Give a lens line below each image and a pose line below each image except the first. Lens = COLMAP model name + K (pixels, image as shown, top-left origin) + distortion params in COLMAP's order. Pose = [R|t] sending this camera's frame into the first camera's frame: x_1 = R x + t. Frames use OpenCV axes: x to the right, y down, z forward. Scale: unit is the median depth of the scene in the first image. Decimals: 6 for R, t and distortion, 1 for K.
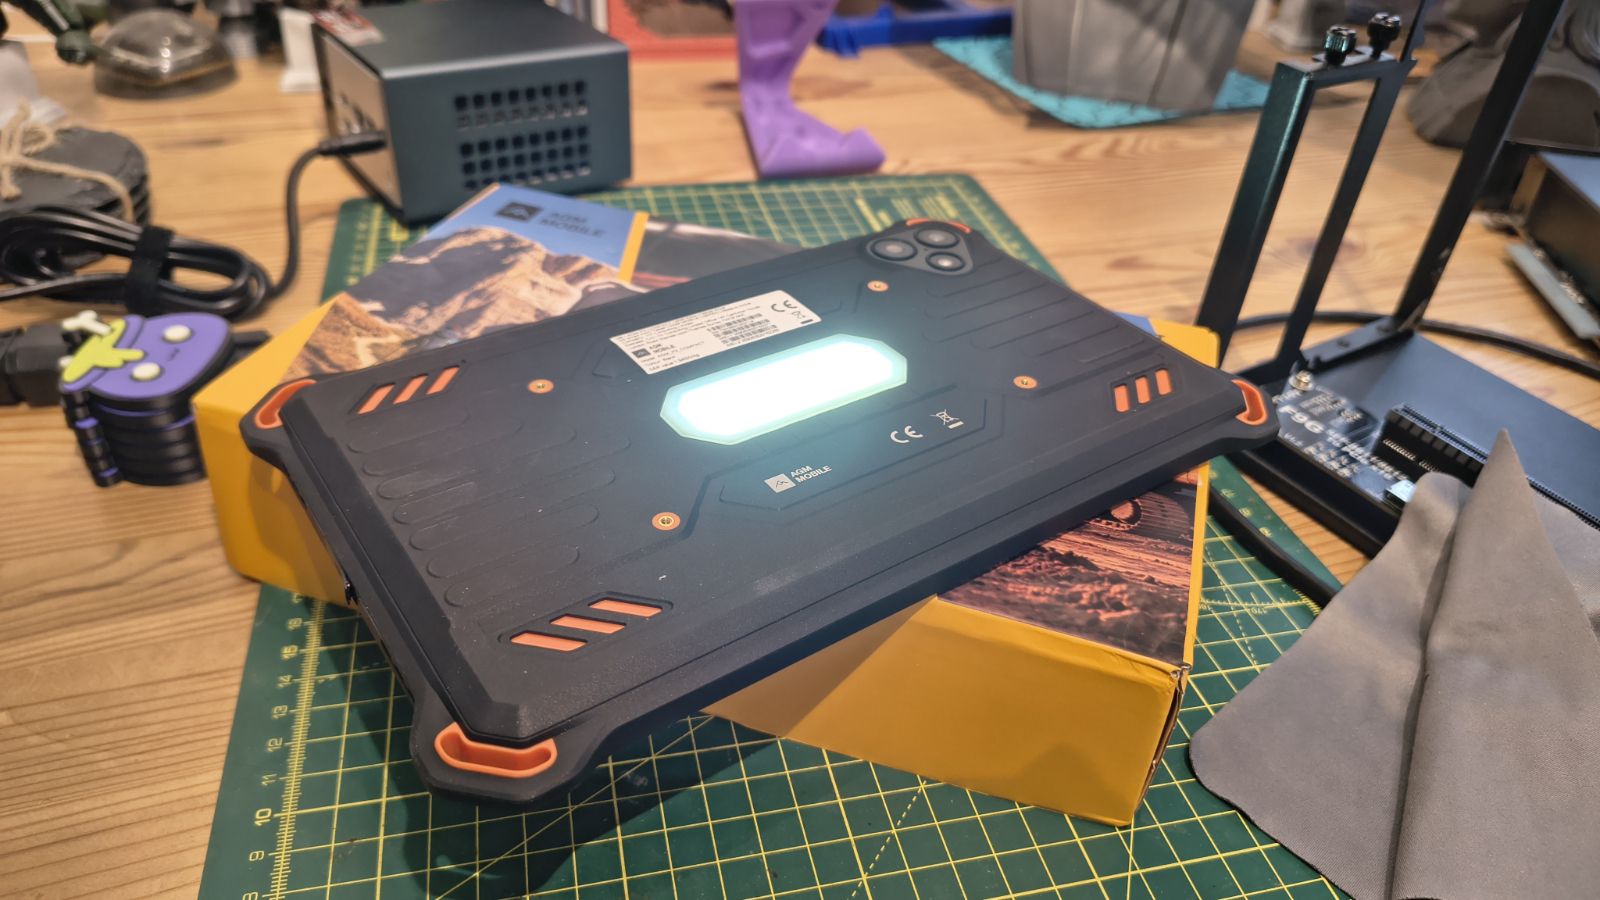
lens RADIAL K [[1122.8, 0, 800.0], [0, 1122.8, 450.0], [0, 0, 1]] dist [0.005907, -0.001616]
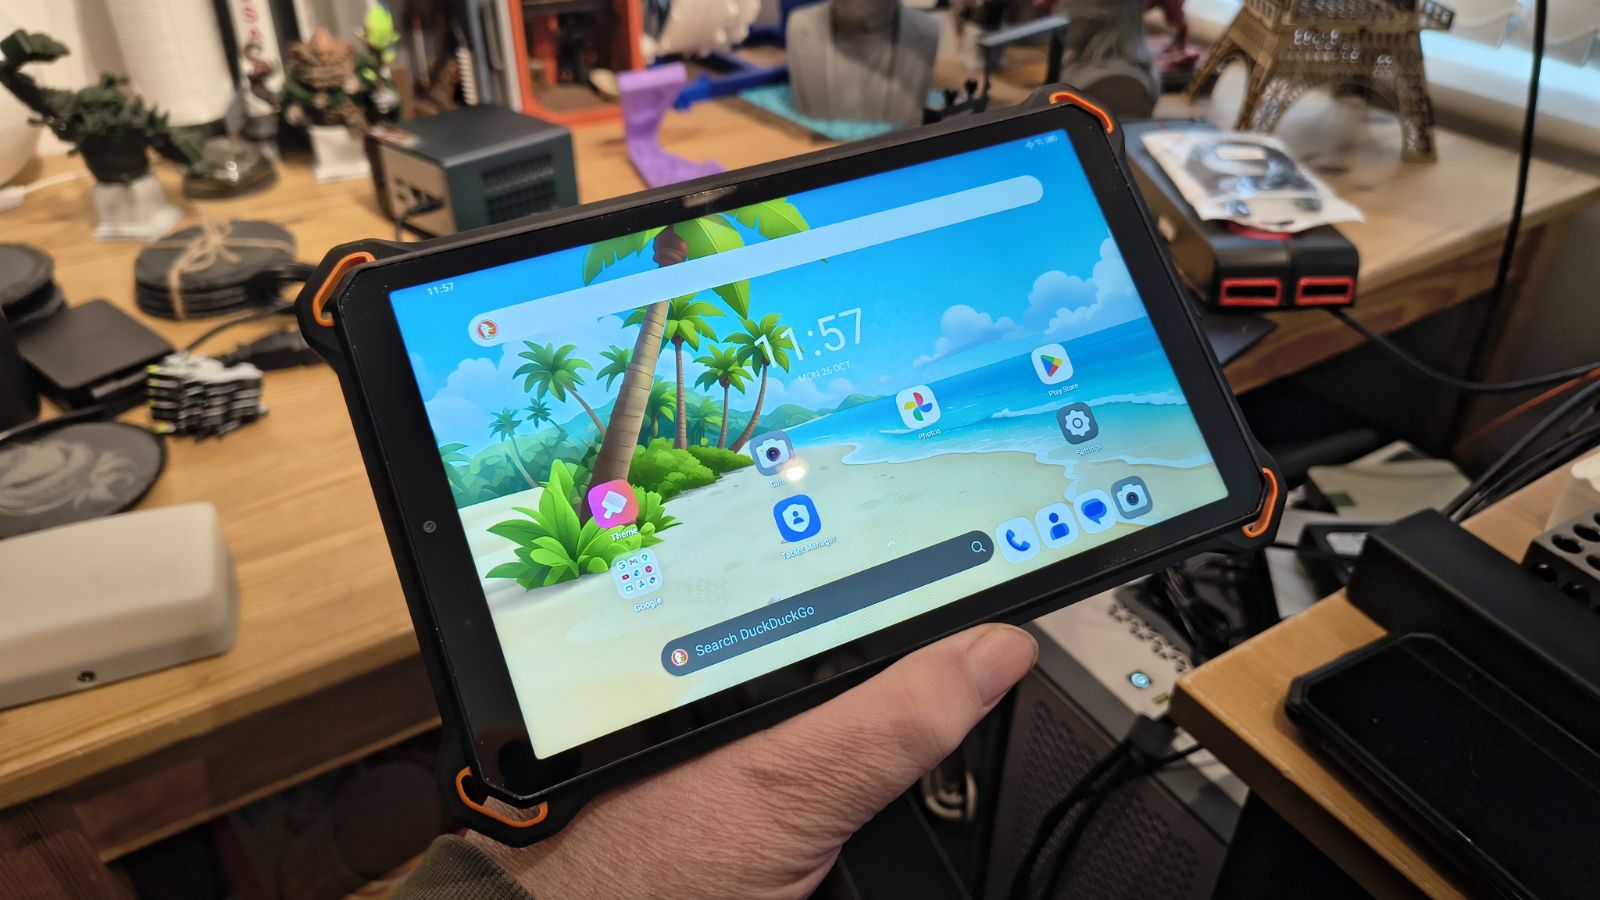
lens RADIAL K [[1046.3, 0, 819.7], [0, 1046.3, 454.0], [0, 0, 1]] dist [0.026584, -0.000279]
pose [[0.971762, -0.172748, 0.160738, -0.102980], [0.172112, 0.984913, 0.017979, 0.121061], [-0.161418, 0.010193, 0.986833, -0.473518]]
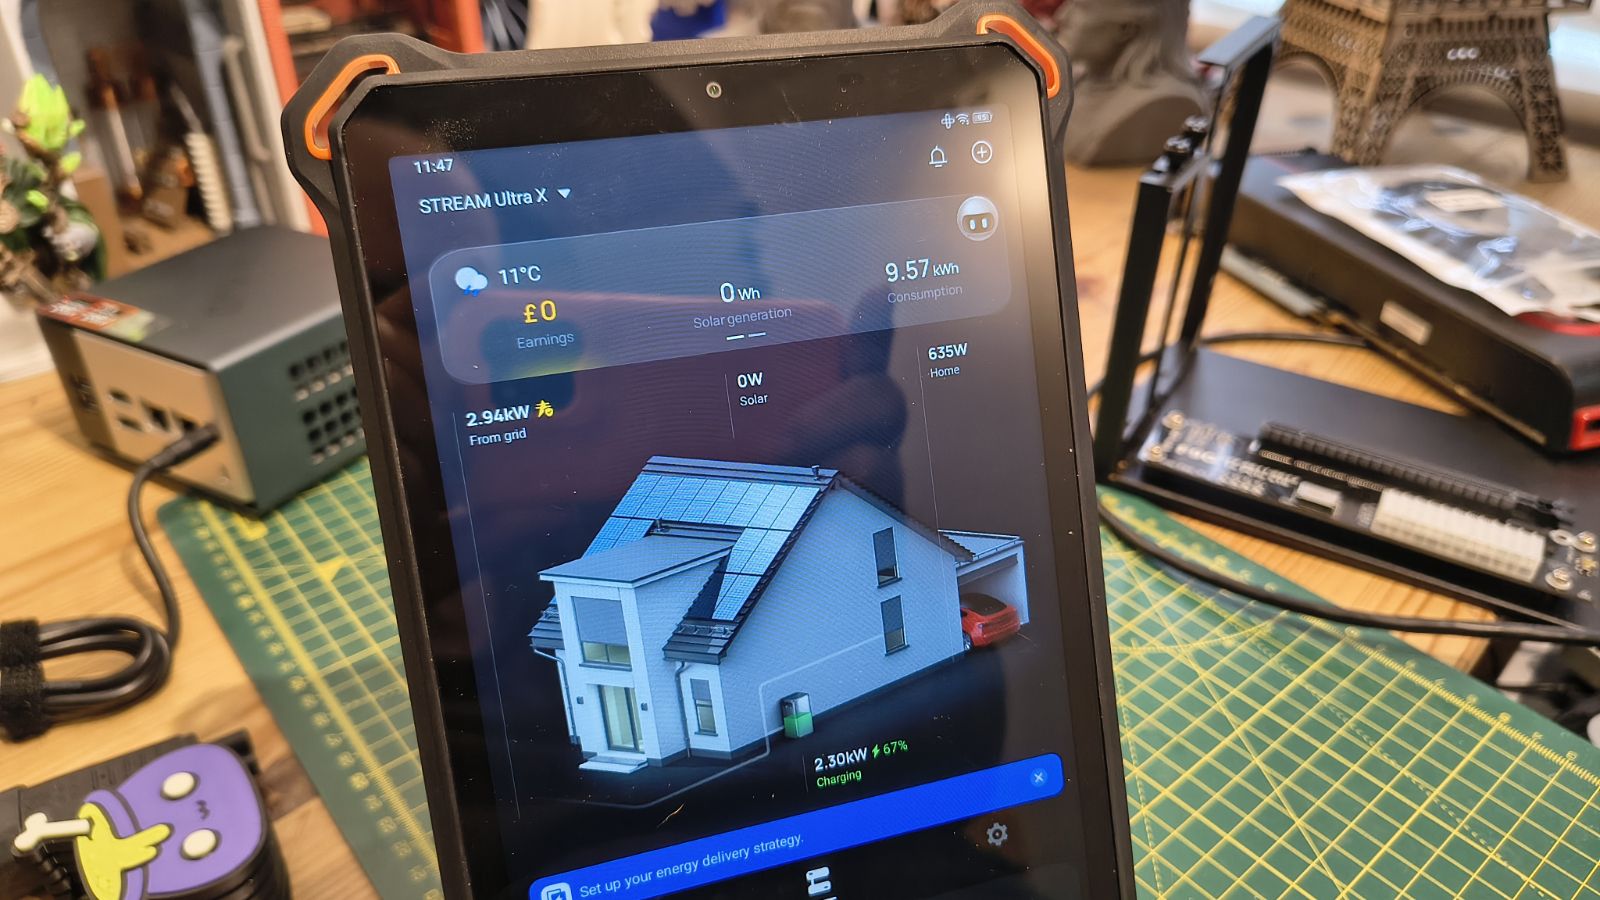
lens RADIAL K [[1122.8, 0, 800.0], [0, 1122.8, 450.0], [0, 0, 1]] dist [0.005907, -0.001616]
pose [[0.899099, -0.285694, 0.331664, -0.188992], [0.298478, 0.954329, 0.012921, -0.103426], [-0.320208, 0.087377, 0.943309, 0.020451]]
